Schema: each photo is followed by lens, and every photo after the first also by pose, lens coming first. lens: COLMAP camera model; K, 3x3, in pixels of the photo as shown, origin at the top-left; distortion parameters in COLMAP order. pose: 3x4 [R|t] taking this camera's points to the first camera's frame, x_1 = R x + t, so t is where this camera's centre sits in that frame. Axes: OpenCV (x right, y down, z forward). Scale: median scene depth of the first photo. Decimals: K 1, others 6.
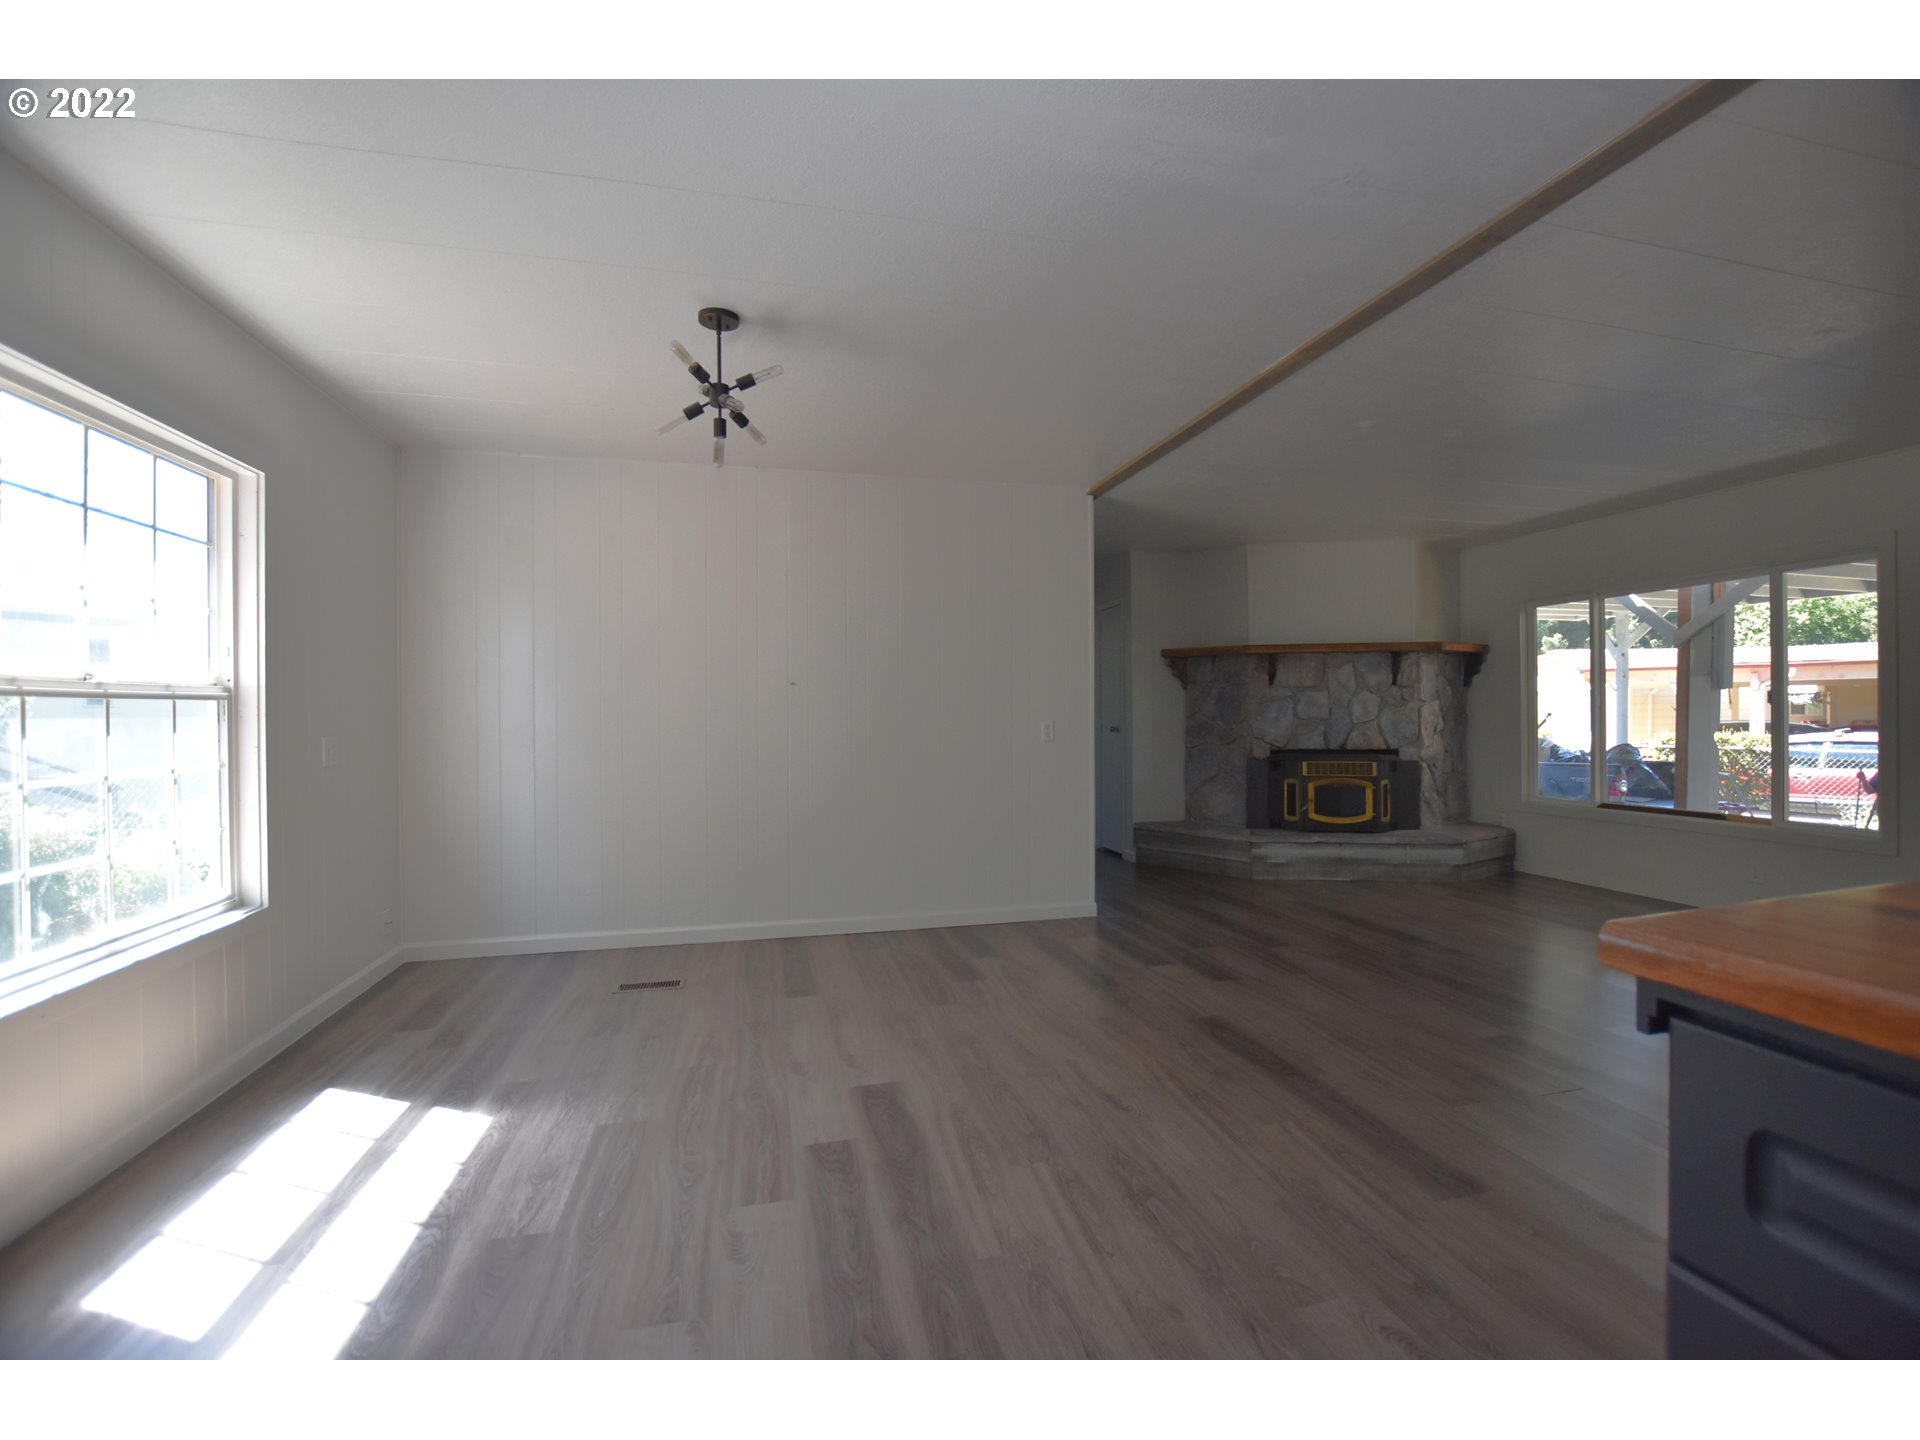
lens RADIAL K [[846.8, 0, 963.4], [0, 846.8, 716.3], [0, 0, 1]] dist [-0.023617, -0.000025]
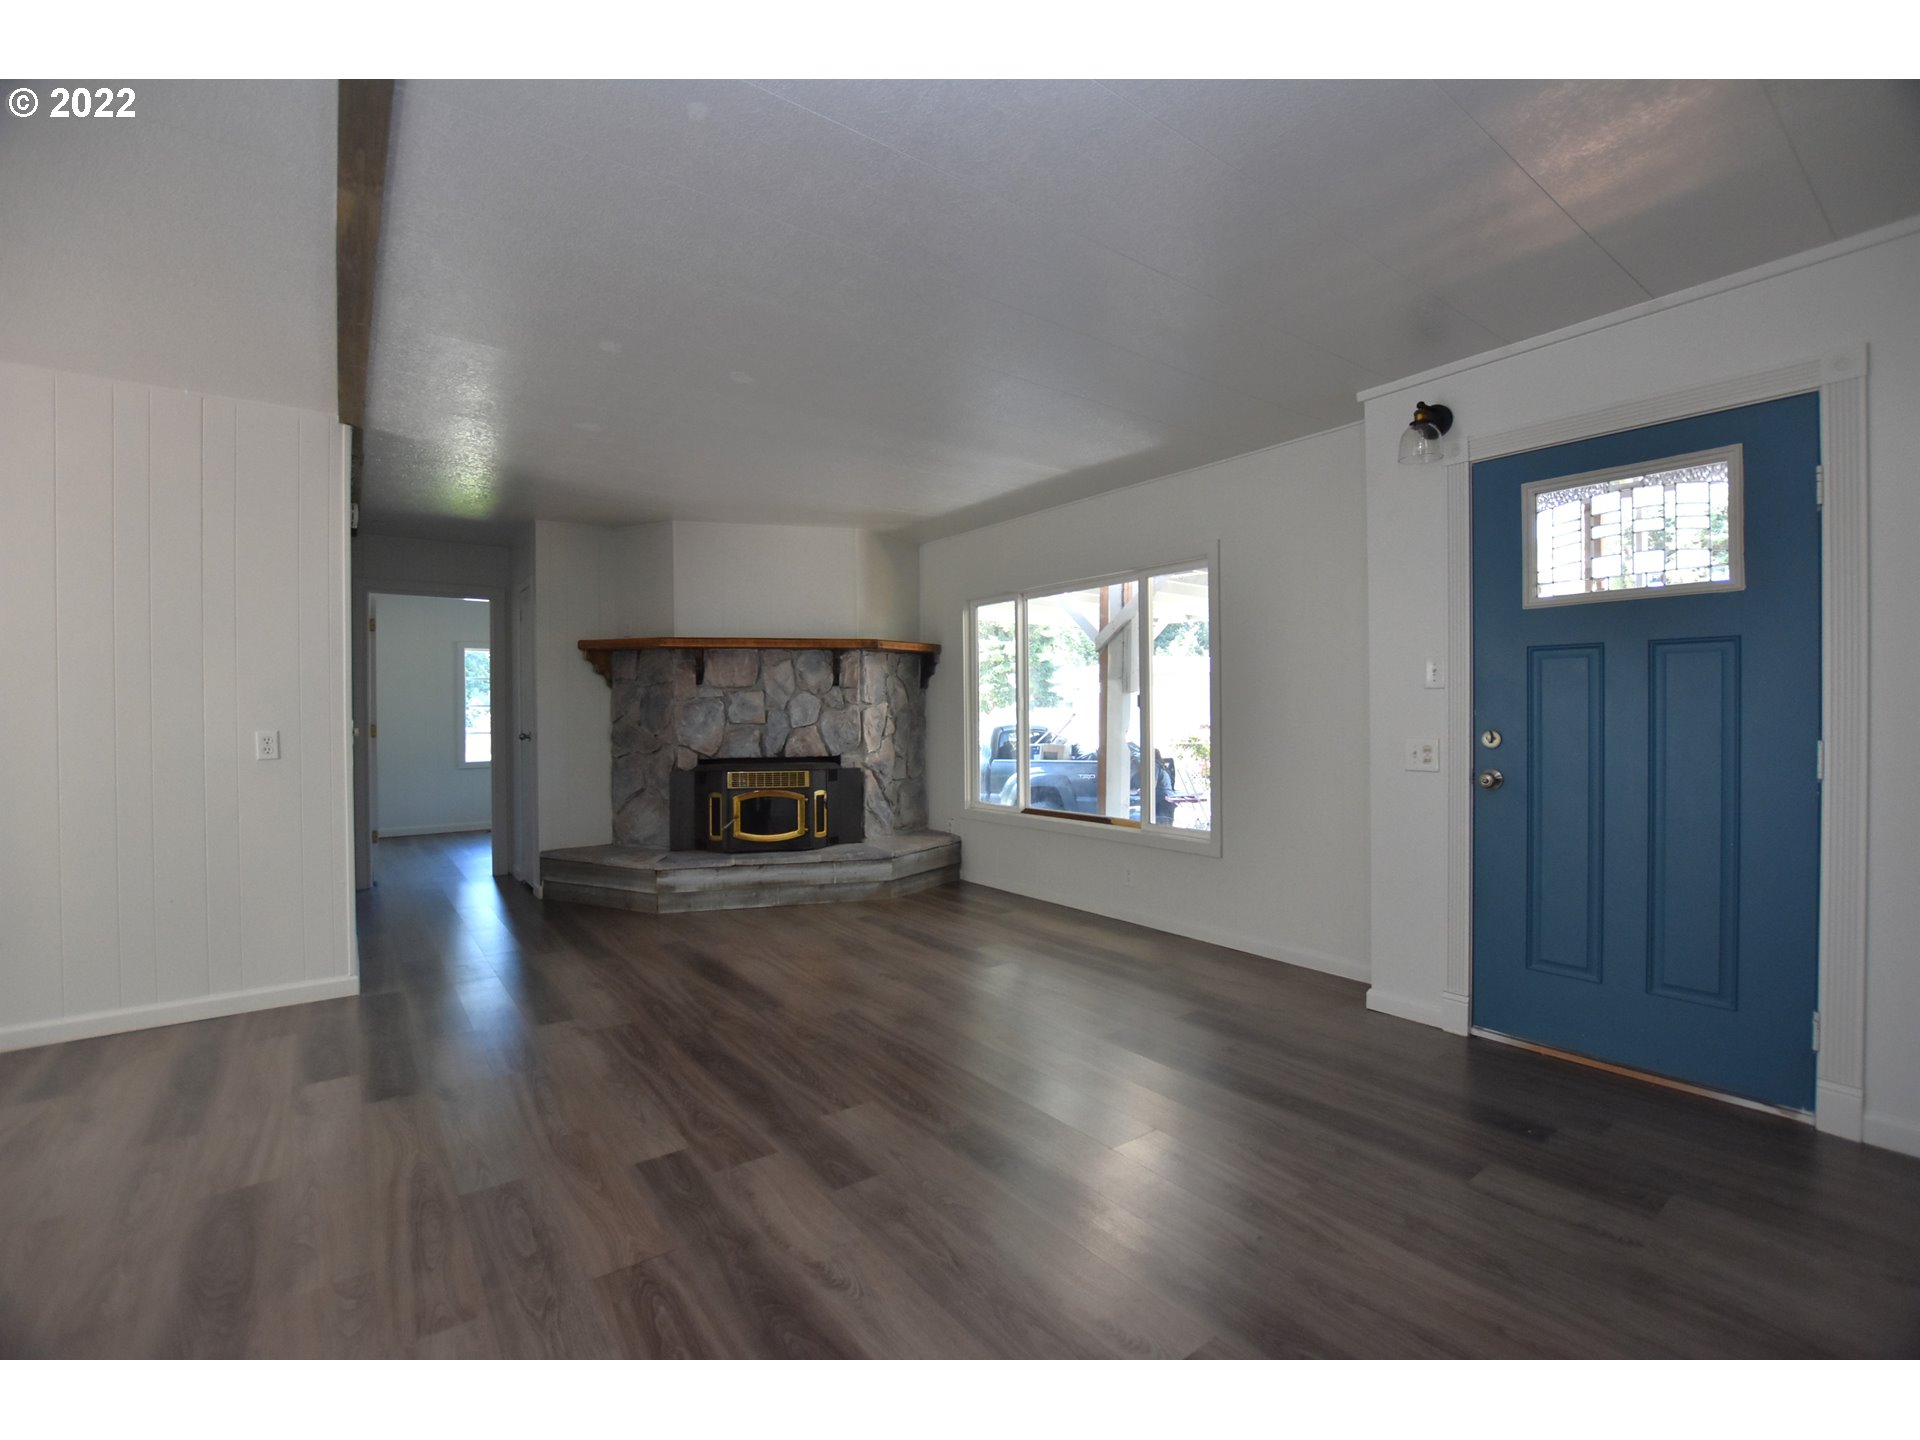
lens RADIAL K [[846.8, 0, 963.4], [0, 846.8, 716.3], [0, 0, 1]] dist [-0.023617, -0.000025]
pose [[0.927581, -0.002910, 0.373611, 0.296762], [0.002383, 0.999995, 0.001873, -0.005416], [-0.373615, -0.000847, 0.927584, 0.096569]]
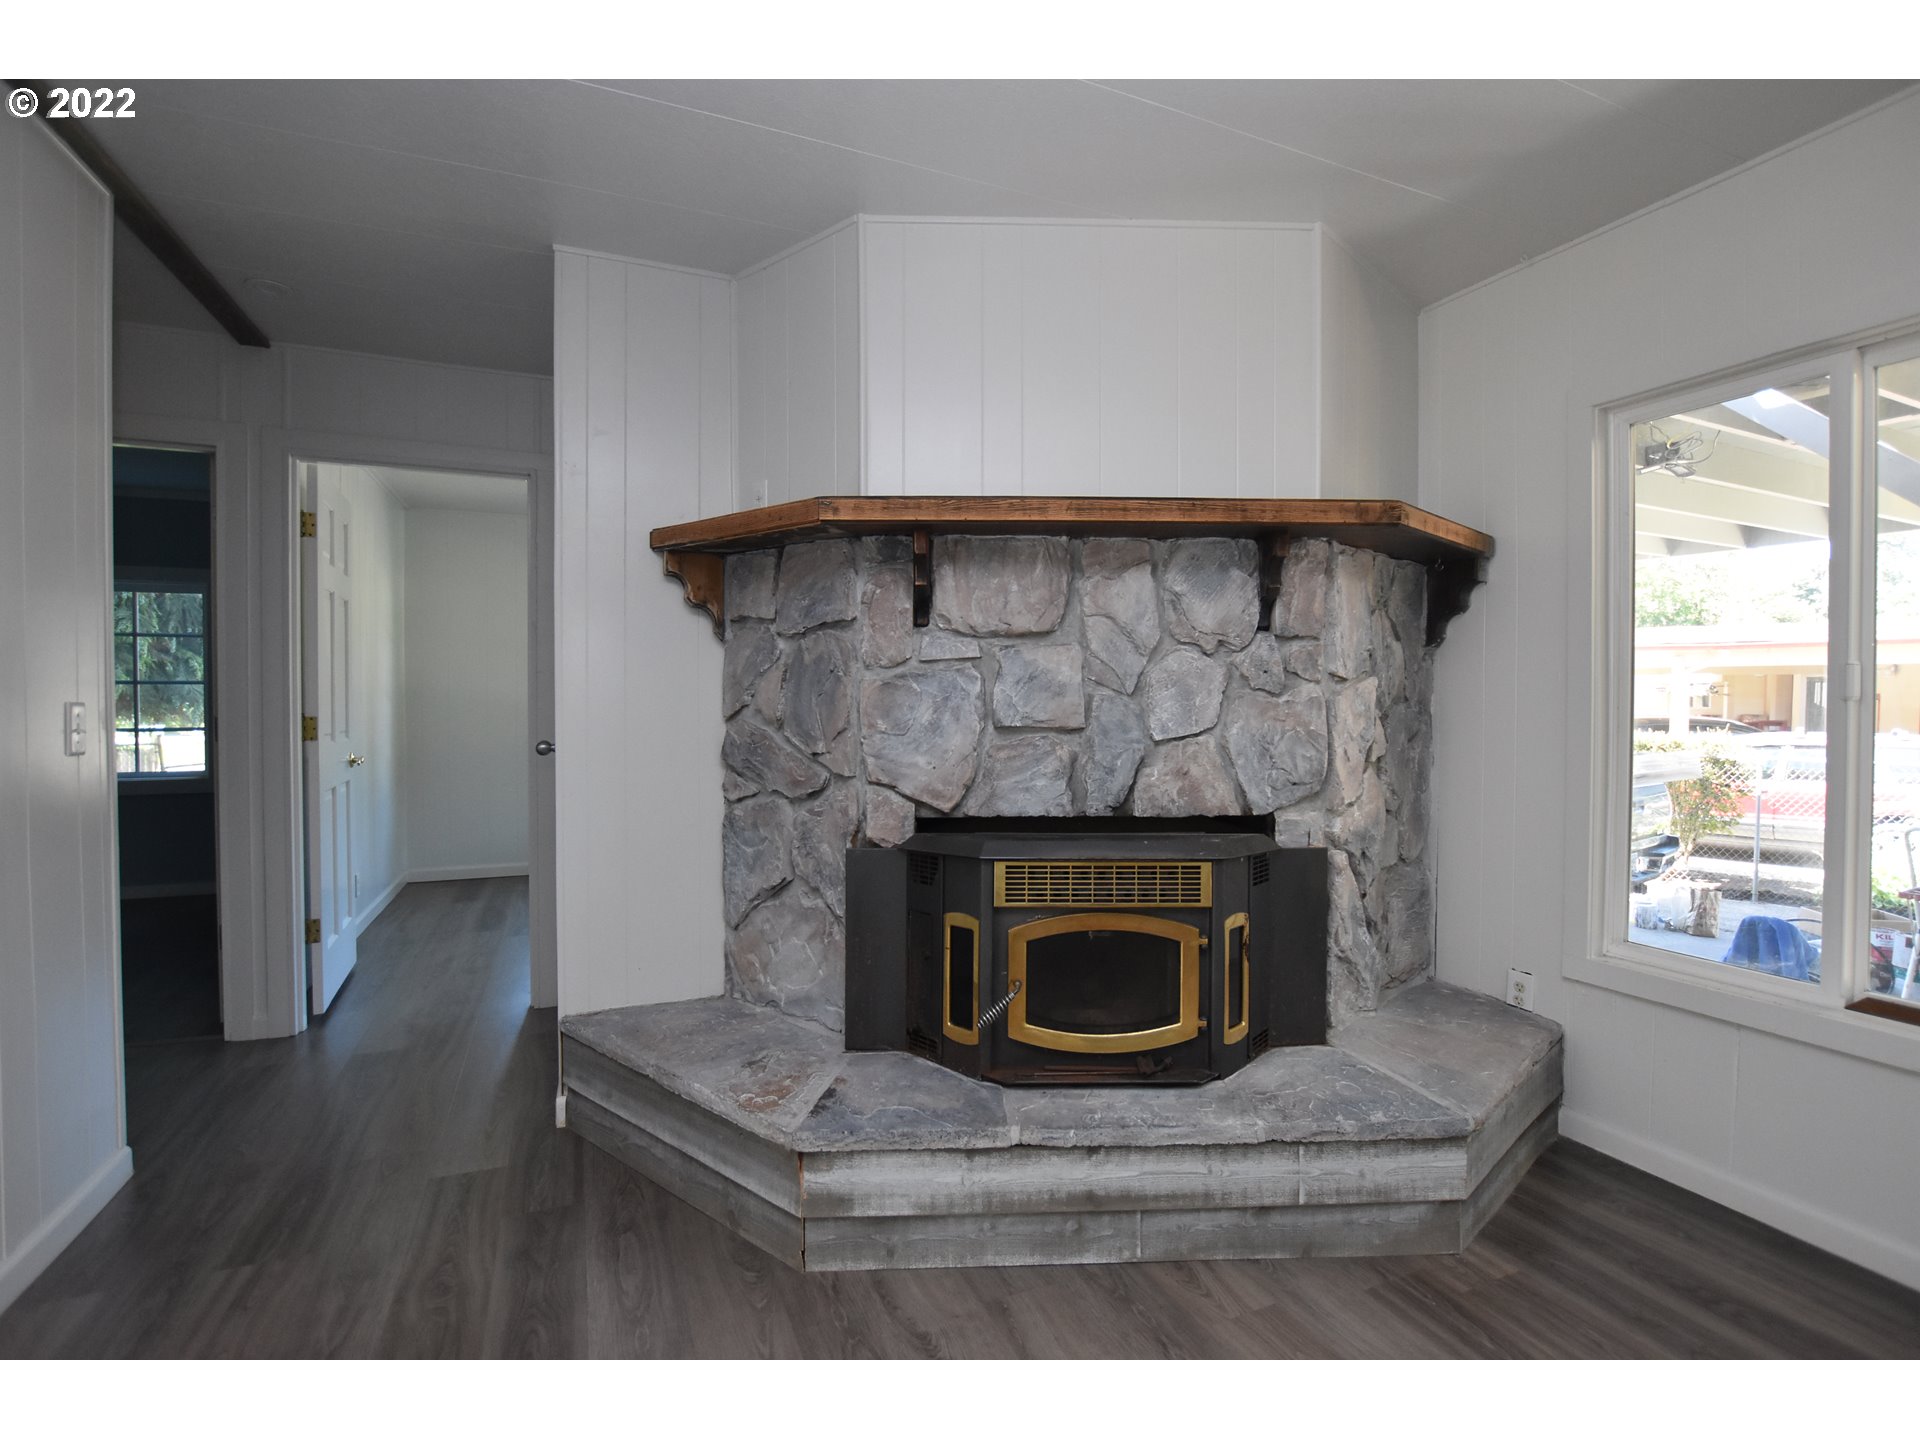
lens RADIAL K [[853.9, 0, 970.3], [0, 853.9, 717.5], [0, 0, 1]] dist [-0.022009, 0.000342]
pose [[0.987358, 0.005505, 0.158408, 0.335528], [-0.008188, 0.999834, 0.016290, -0.006278], [-0.158292, -0.017381, 0.987239, 0.669602]]
